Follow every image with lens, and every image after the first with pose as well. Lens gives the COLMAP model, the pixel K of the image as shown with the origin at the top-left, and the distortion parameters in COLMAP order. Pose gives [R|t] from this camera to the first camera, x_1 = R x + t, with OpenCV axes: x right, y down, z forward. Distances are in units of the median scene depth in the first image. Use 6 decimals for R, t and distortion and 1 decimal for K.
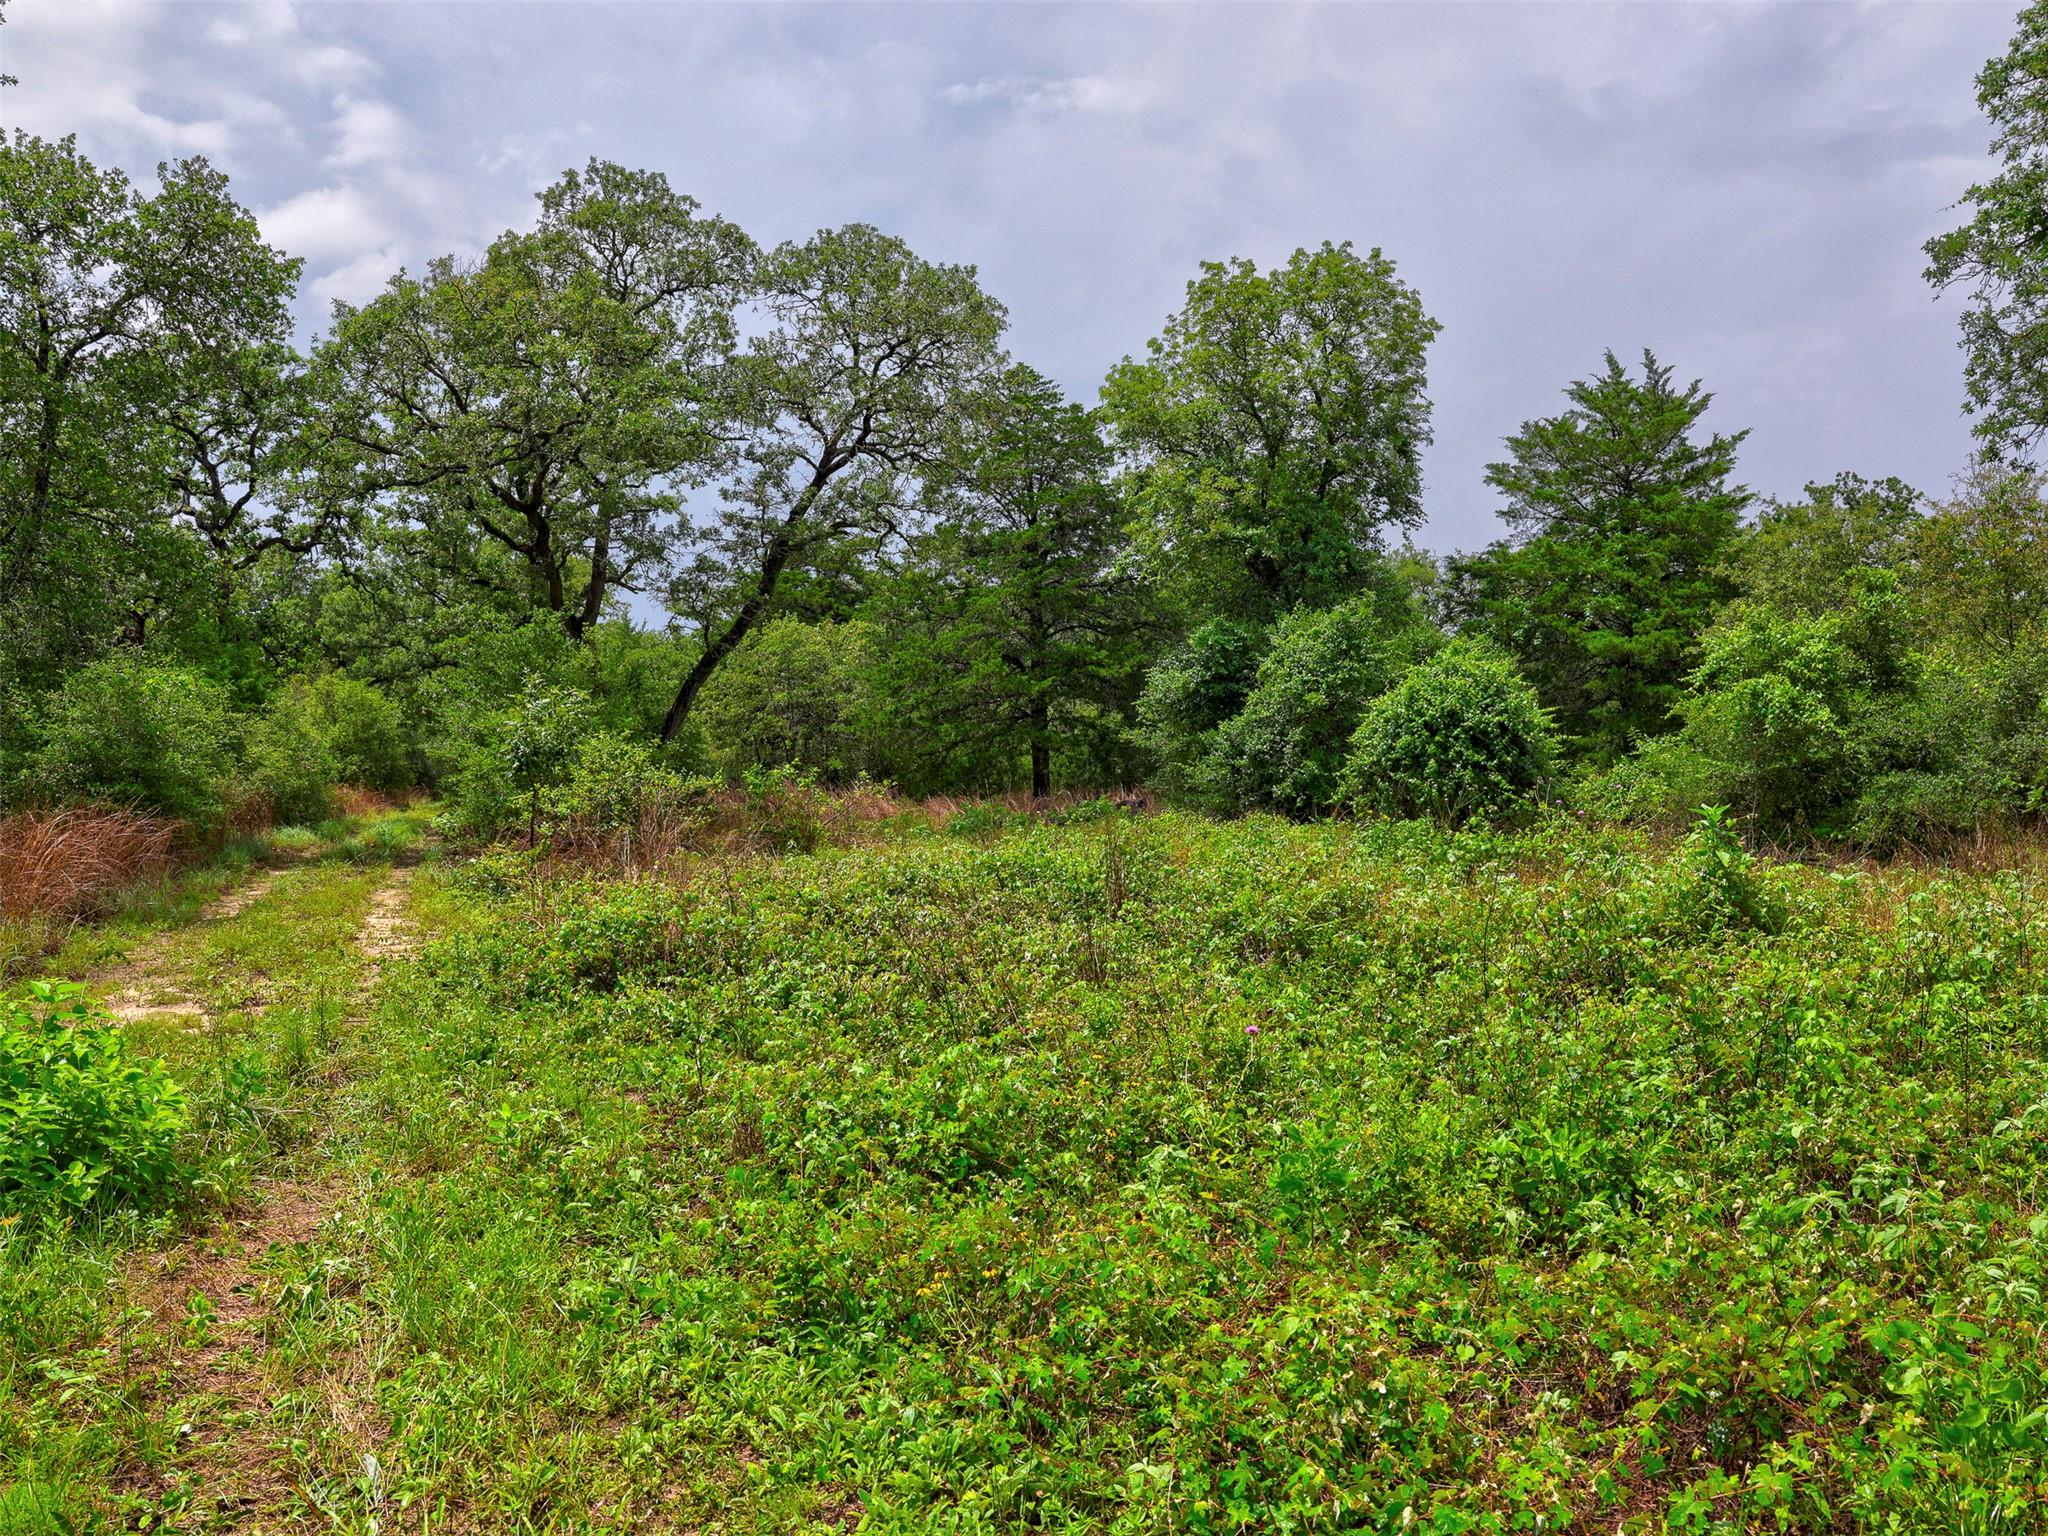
lens RADIAL K [[1676.4, 0, 1024.9], [0, 1676.4, 767.3], [0, 0, 1]] dist [-0.044474, 0.014352]
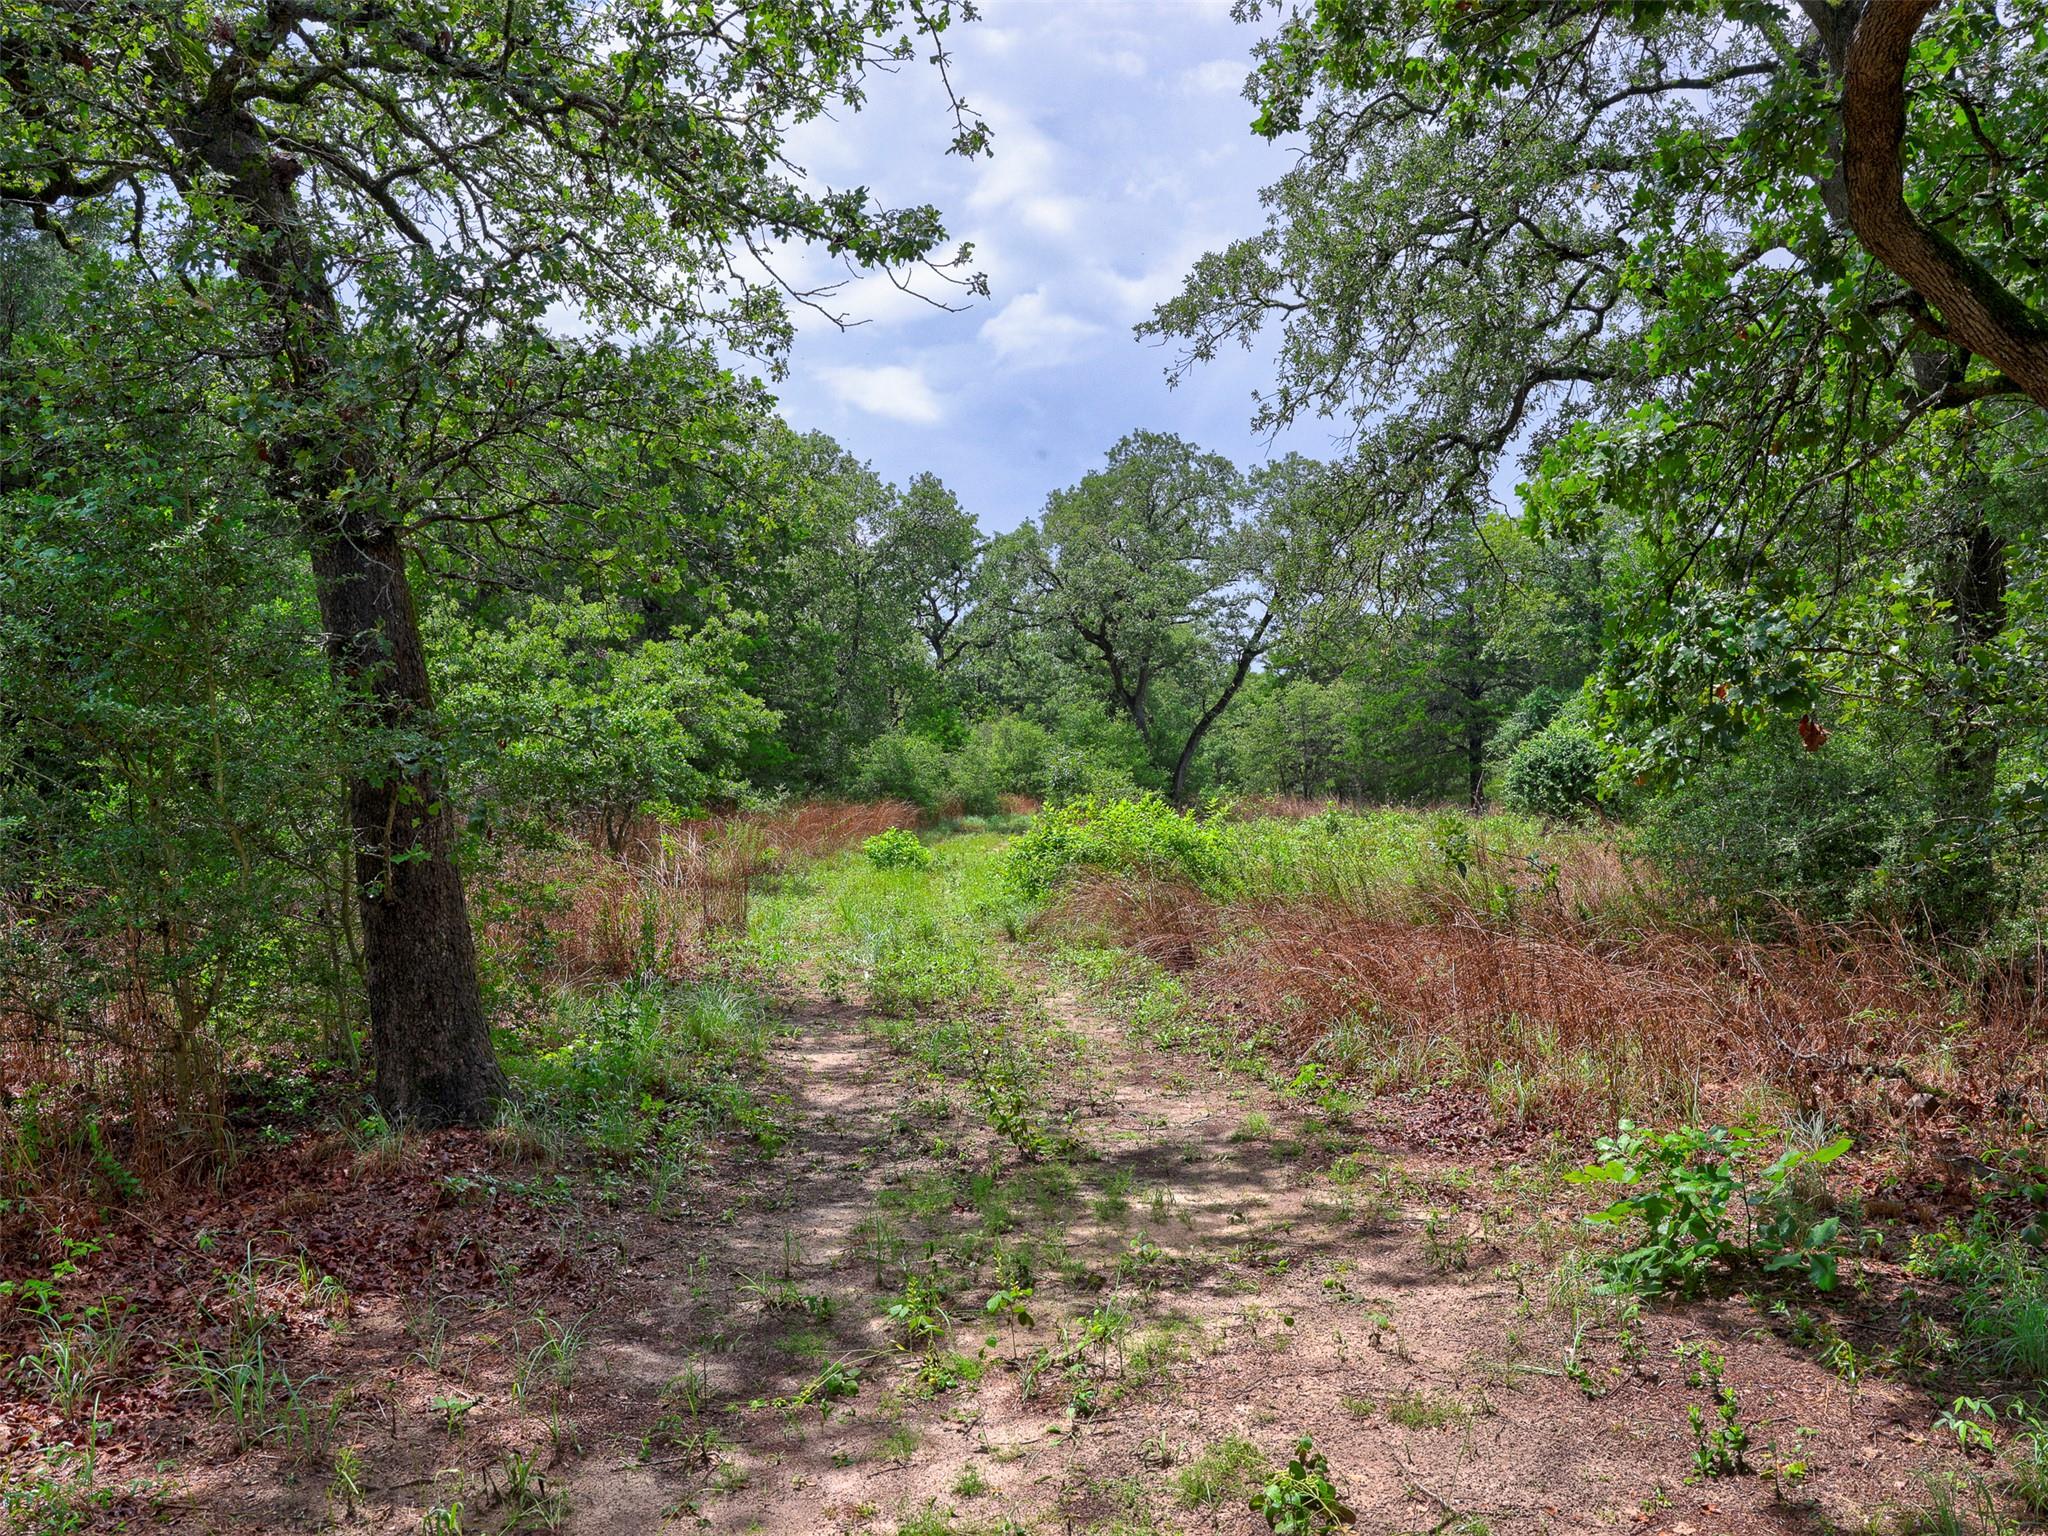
lens RADIAL K [[1676.4, 0, 1023.9], [0, 1676.4, 768.1], [0, 0, 1]] dist [-0.044474, 0.014352]
pose [[0.921259, 0.003781, -0.388932, 0.298665], [-0.007038, 0.999951, -0.006948, -0.003898], [0.388886, 0.009138, 0.921240, -0.617014]]
